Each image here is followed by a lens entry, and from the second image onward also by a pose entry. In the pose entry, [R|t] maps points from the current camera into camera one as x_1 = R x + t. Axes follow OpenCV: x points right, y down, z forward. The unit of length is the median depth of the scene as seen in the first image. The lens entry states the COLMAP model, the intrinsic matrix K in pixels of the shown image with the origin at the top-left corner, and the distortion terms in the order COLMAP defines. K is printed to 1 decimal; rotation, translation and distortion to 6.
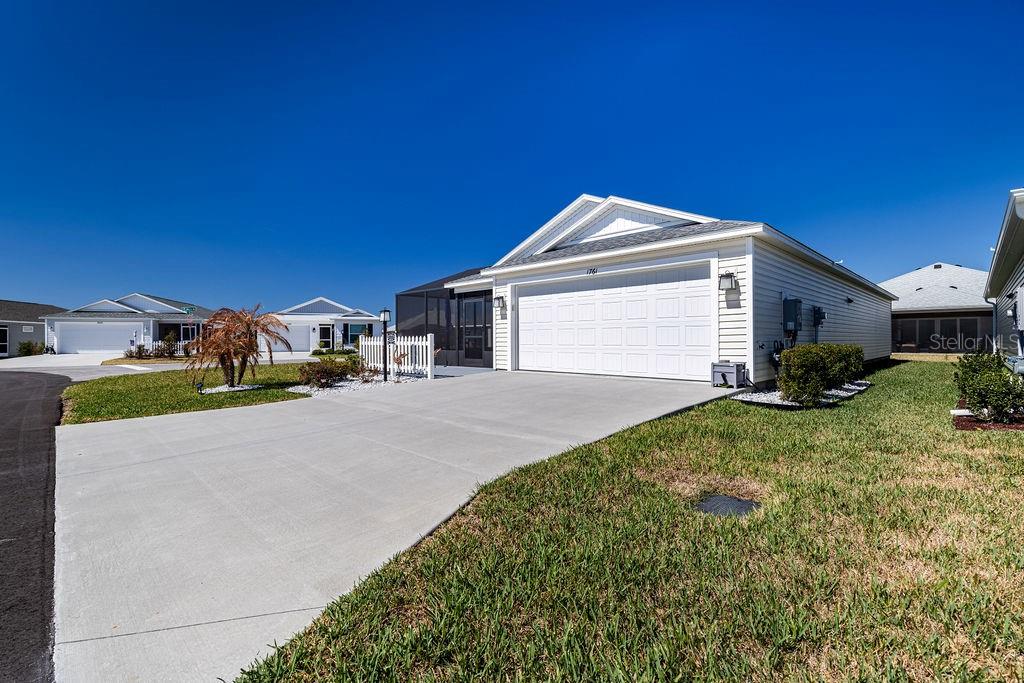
lens RADIAL K [[460.4, 0, 510.1], [0, 460.4, 338.5], [0, 0, 1]] dist [0.003449, -0.000261]
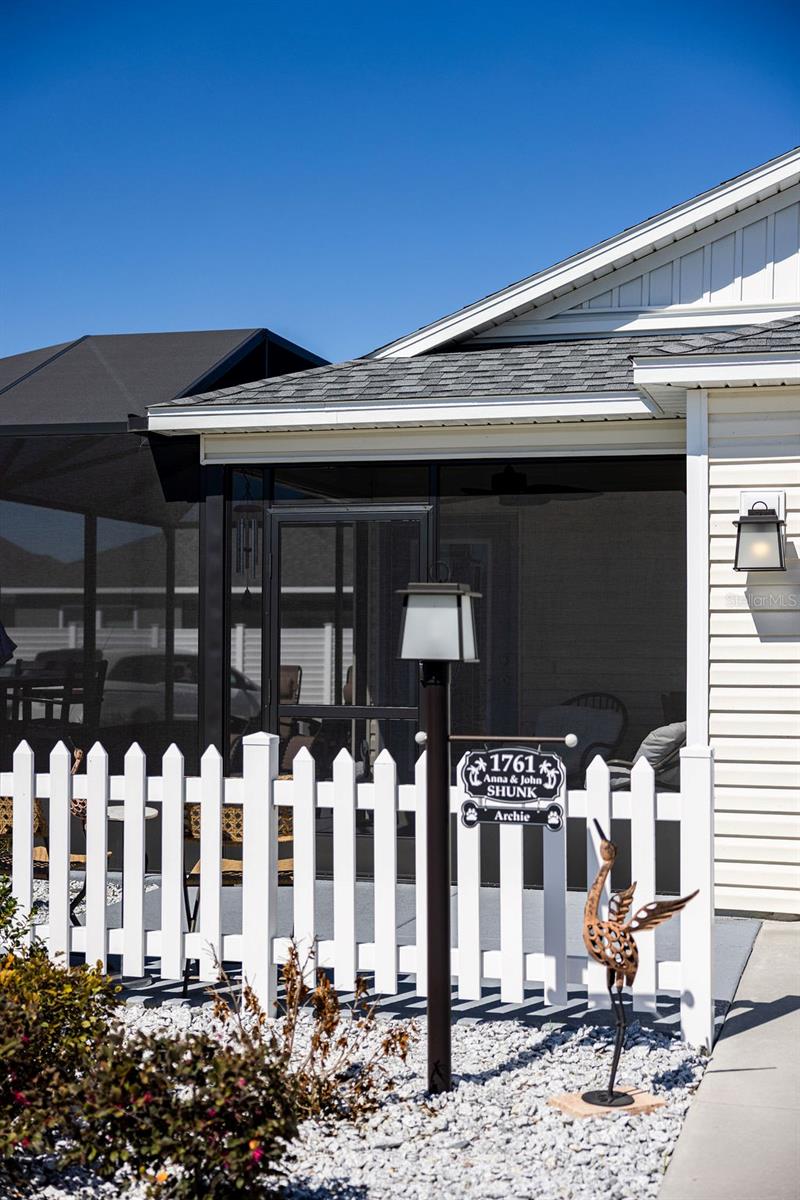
lens RADIAL K [[1682.5, 0, 403.1], [0, 1682.5, 599.7], [0, 0, 1]] dist [0.061344, 0.000000]
pose [[0.877110, 0.022499, 0.479762, -0.367683], [-0.011753, 0.999609, -0.025390, -0.029809], [-0.480145, 0.016631, 0.877031, 0.386504]]
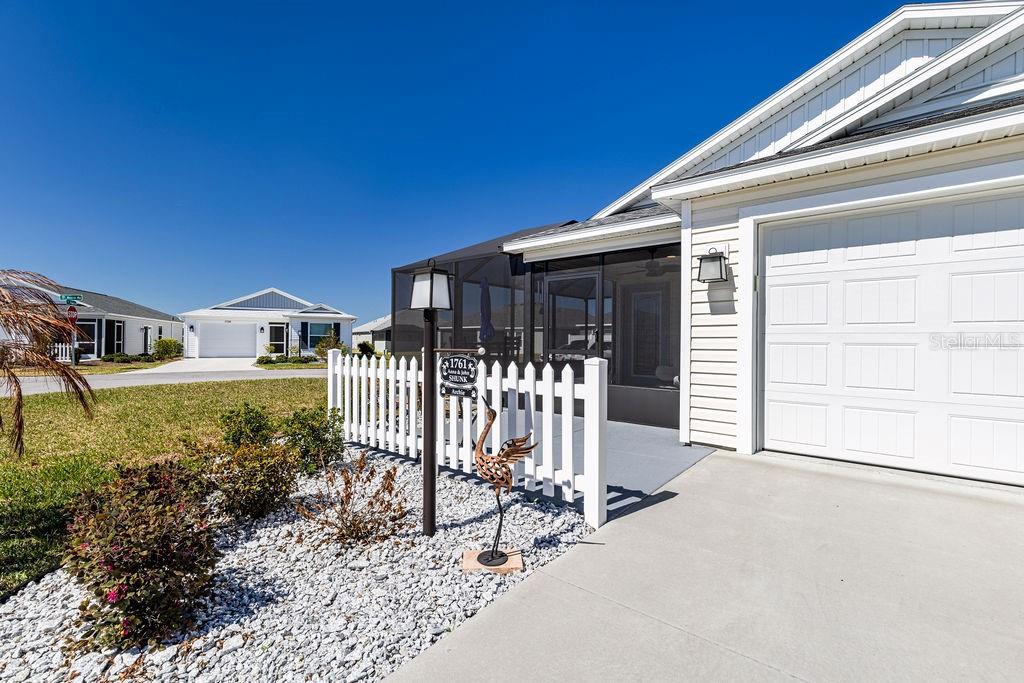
lens RADIAL K [[460.4, 0, 511.0], [0, 460.4, 345.6], [0, 0, 1]] dist [0.003449, -0.000261]
pose [[0.997137, 0.012308, 0.074601, -0.170205], [-0.013104, 0.999862, 0.010190, -0.013770], [-0.074465, -0.011138, 0.997161, 0.506518]]
